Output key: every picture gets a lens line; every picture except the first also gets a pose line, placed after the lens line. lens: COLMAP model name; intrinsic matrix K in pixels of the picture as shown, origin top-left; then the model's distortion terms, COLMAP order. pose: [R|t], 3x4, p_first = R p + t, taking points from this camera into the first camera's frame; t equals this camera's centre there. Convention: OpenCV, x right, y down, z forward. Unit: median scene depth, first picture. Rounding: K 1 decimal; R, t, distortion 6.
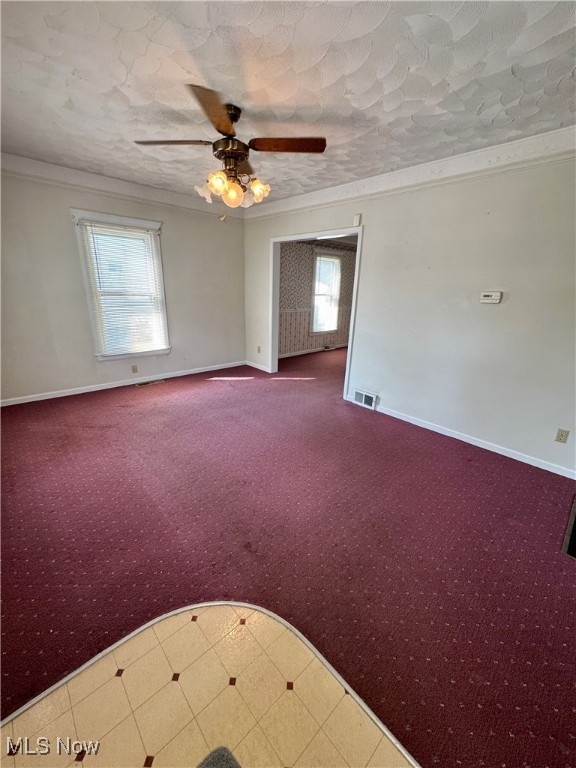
lens RADIAL K [[307.6, 0, 289.5], [0, 307.6, 382.9], [0, 0, 1]] dist [-0.003034, 0.000122]
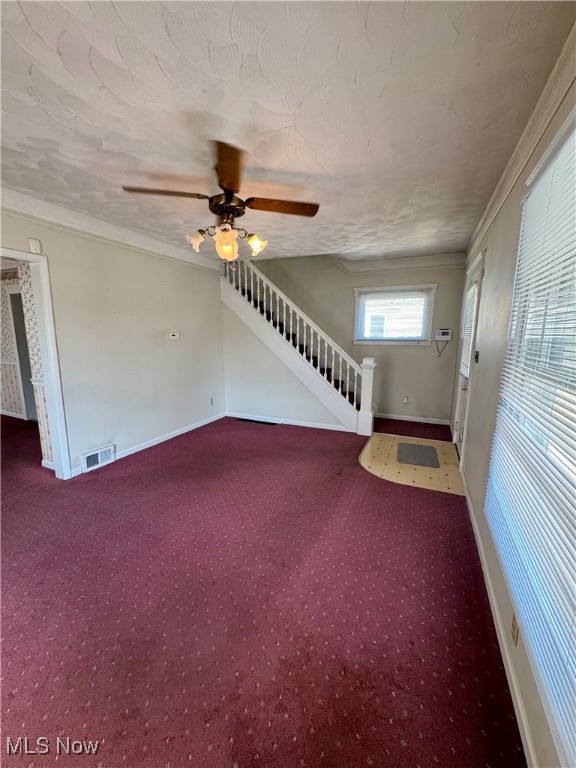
lens RADIAL K [[307.6, 0, 290.2], [0, 307.6, 382.3], [0, 0, 1]] dist [-0.003034, 0.000122]
pose [[-0.380662, -0.186807, 0.905649, -0.426393], [0.256361, 0.919674, 0.297453, -0.158779], [-0.888468, 0.345402, -0.302195, 0.437519]]
